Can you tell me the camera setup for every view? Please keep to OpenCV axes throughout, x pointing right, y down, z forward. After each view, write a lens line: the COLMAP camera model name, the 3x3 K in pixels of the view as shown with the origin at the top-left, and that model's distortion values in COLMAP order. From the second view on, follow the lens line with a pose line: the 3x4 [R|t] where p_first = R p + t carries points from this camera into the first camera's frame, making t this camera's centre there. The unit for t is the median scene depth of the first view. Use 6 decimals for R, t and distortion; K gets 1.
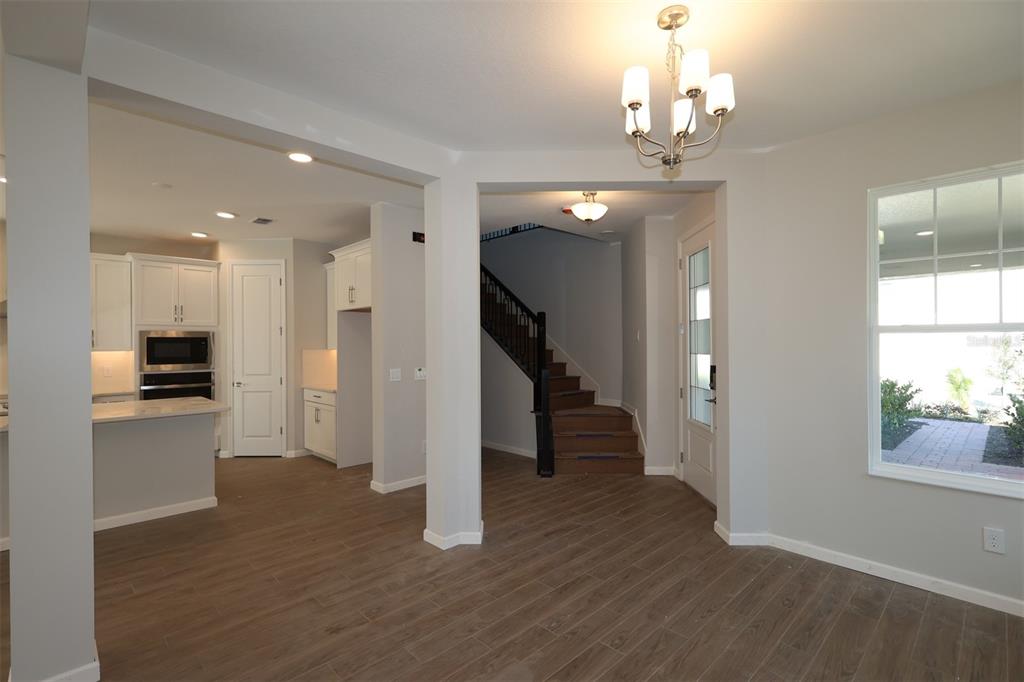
lens RADIAL K [[476.1, 0, 514.0], [0, 476.1, 340.4], [0, 0, 1]] dist [-0.003203, 0.001084]
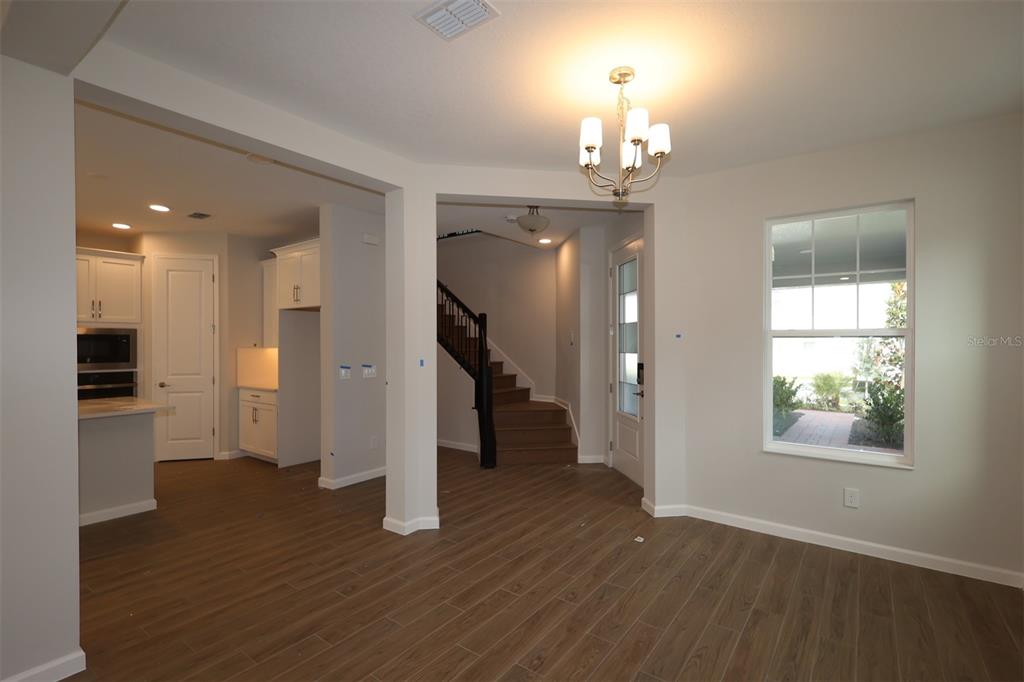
lens RADIAL K [[476.1, 0, 513.8], [0, 476.1, 341.4], [0, 0, 1]] dist [-0.003203, 0.001084]
pose [[0.987096, 0.005620, 0.160031, -0.065518], [-0.005828, 0.999983, 0.000826, 0.001625], [-0.160024, -0.001748, 0.987112, -0.080606]]
